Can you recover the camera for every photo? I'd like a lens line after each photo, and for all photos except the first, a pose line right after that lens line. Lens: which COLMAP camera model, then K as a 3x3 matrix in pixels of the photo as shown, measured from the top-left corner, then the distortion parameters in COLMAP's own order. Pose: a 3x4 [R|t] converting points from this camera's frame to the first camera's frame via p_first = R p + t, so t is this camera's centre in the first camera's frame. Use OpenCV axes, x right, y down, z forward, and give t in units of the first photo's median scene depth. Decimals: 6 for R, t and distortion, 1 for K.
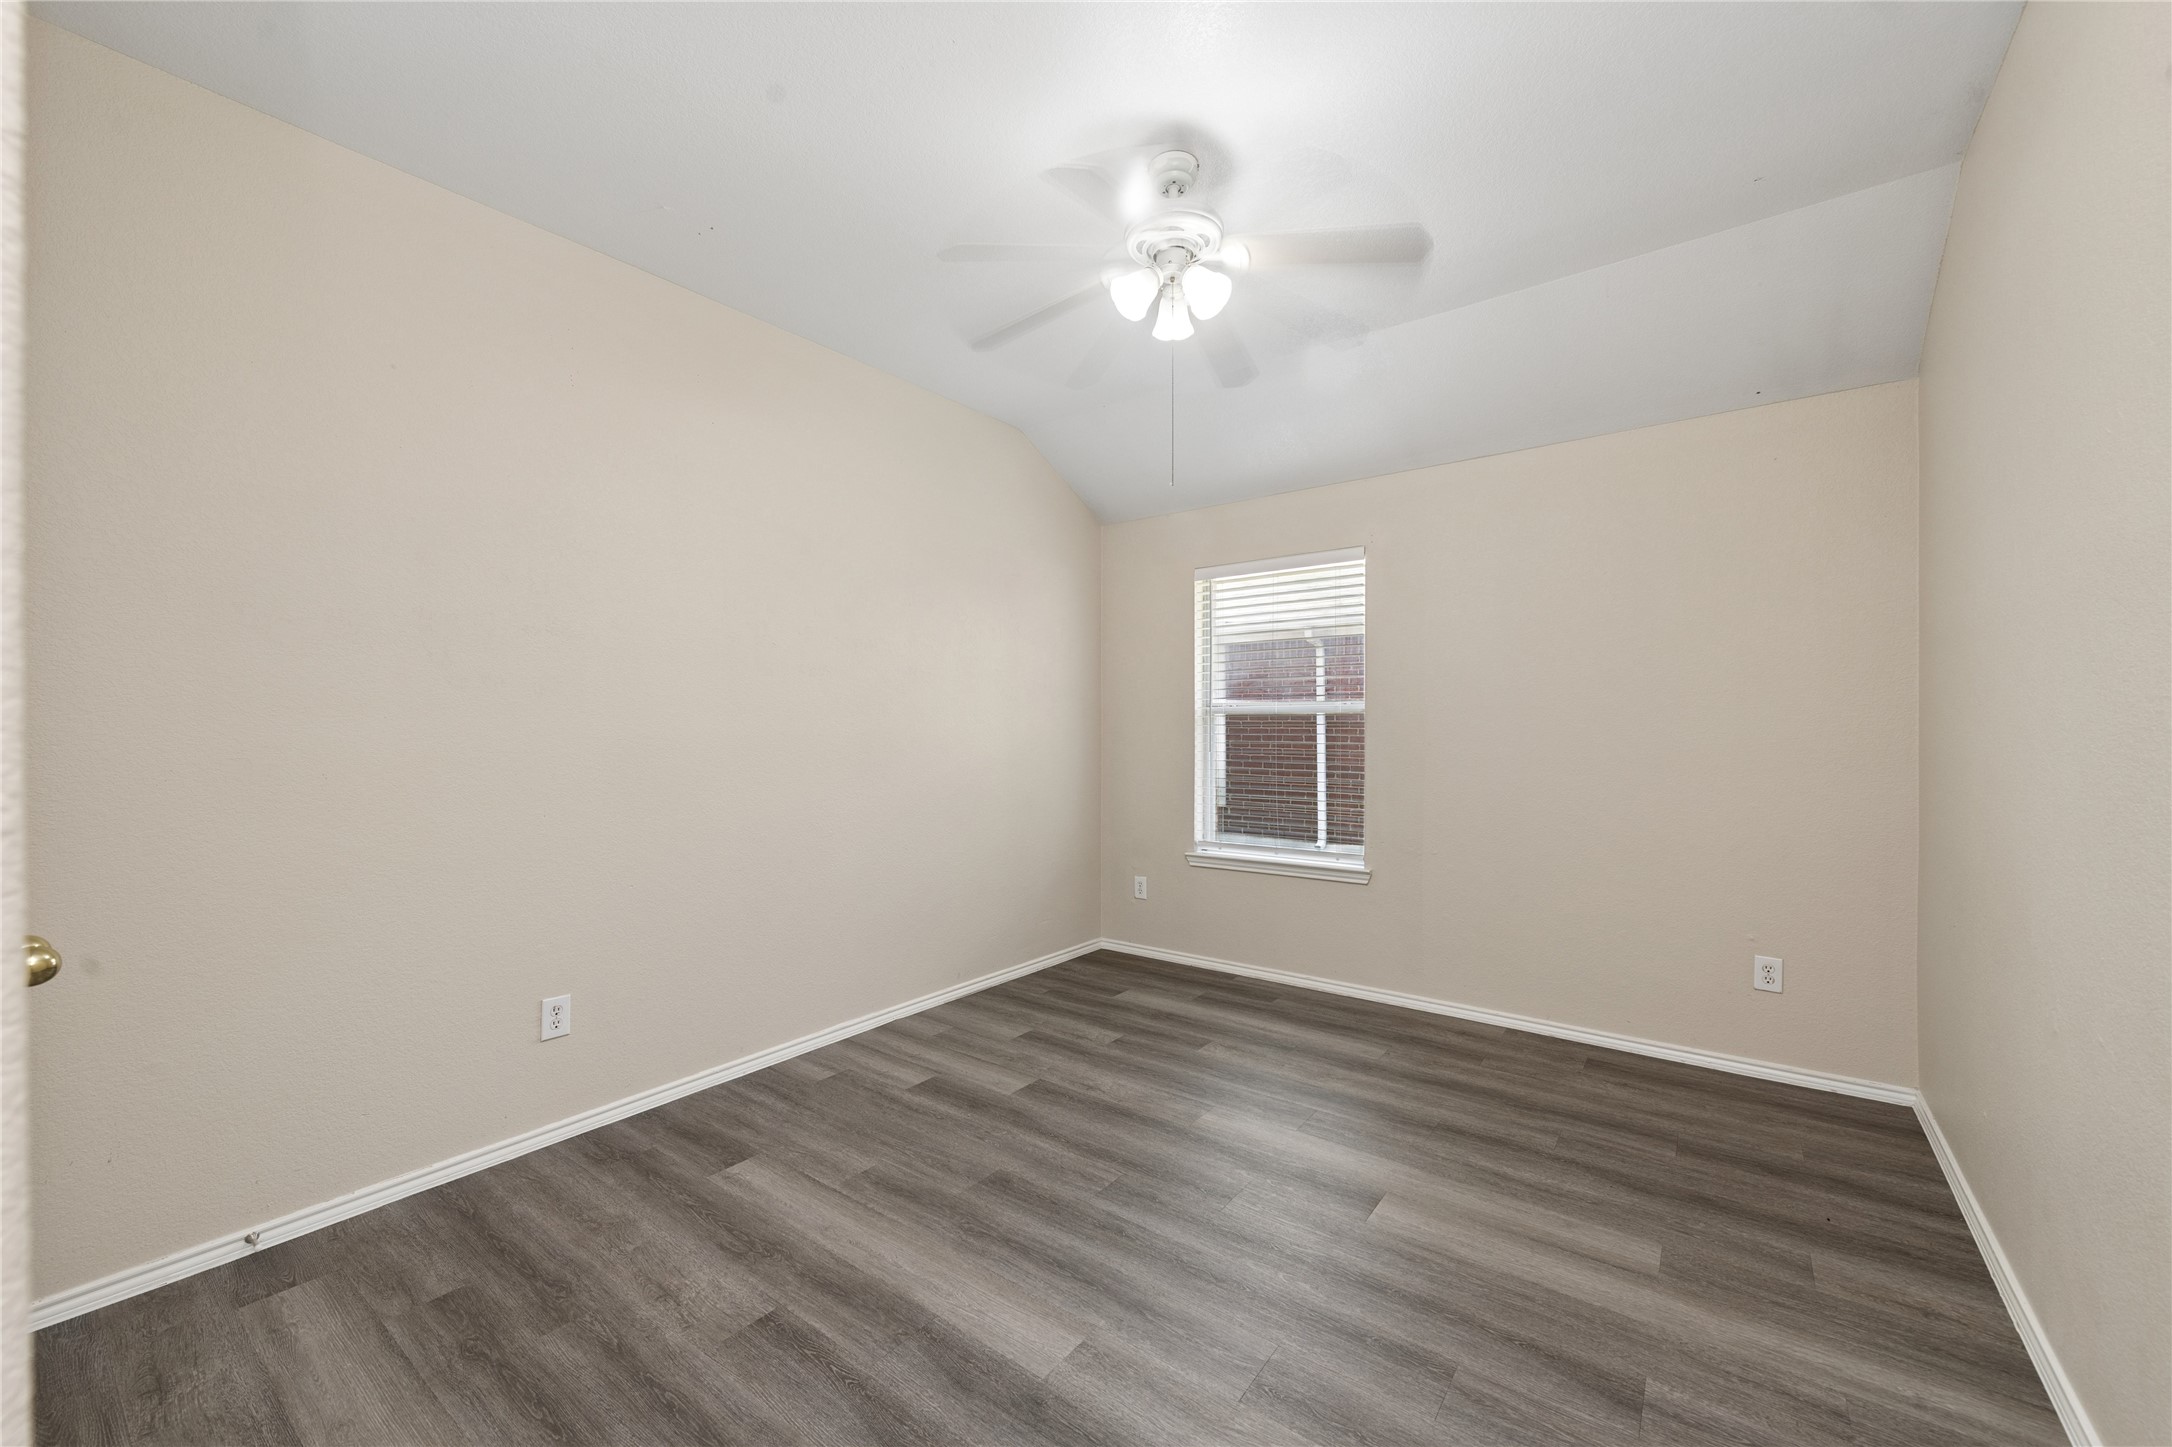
lens RADIAL K [[859.7, 0, 1077.4], [0, 859.7, 729.6], [0, 0, 1]] dist [0.015566, -0.003287]
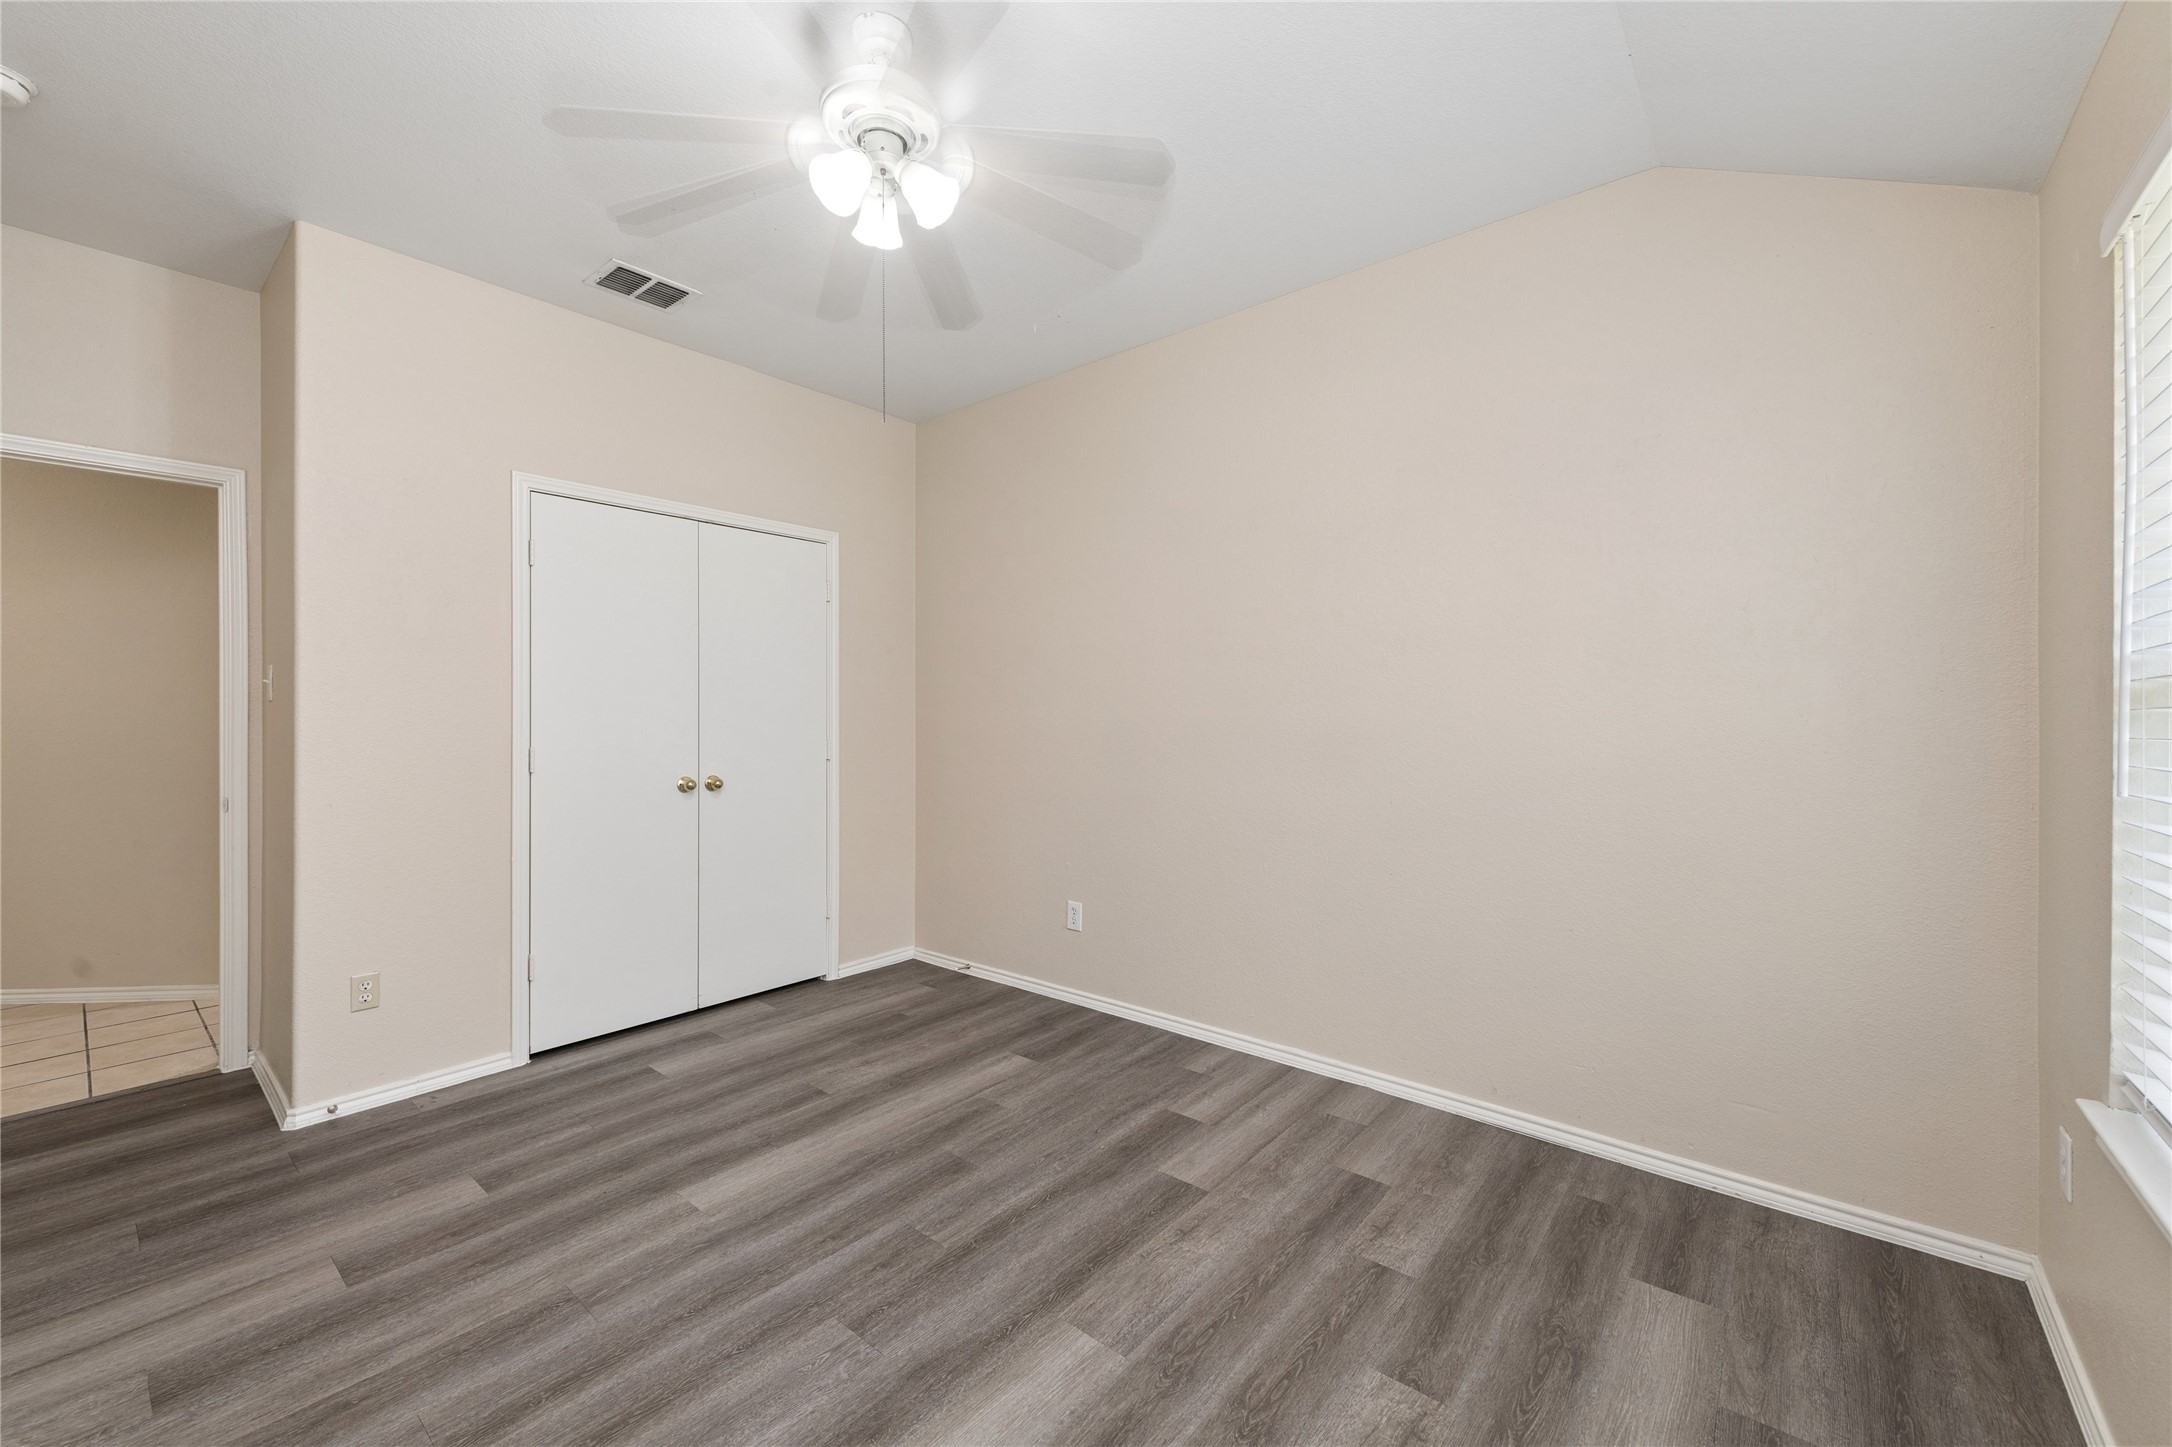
lens RADIAL K [[859.7, 0, 1073.0], [0, 859.7, 706.2], [0, 0, 1]] dist [0.015566, -0.003287]
pose [[-0.058784, -0.004355, -0.998261, 0.776474], [-0.002489, 0.999988, -0.004216, -0.007210], [0.998268, 0.002237, -0.058794, 1.024778]]
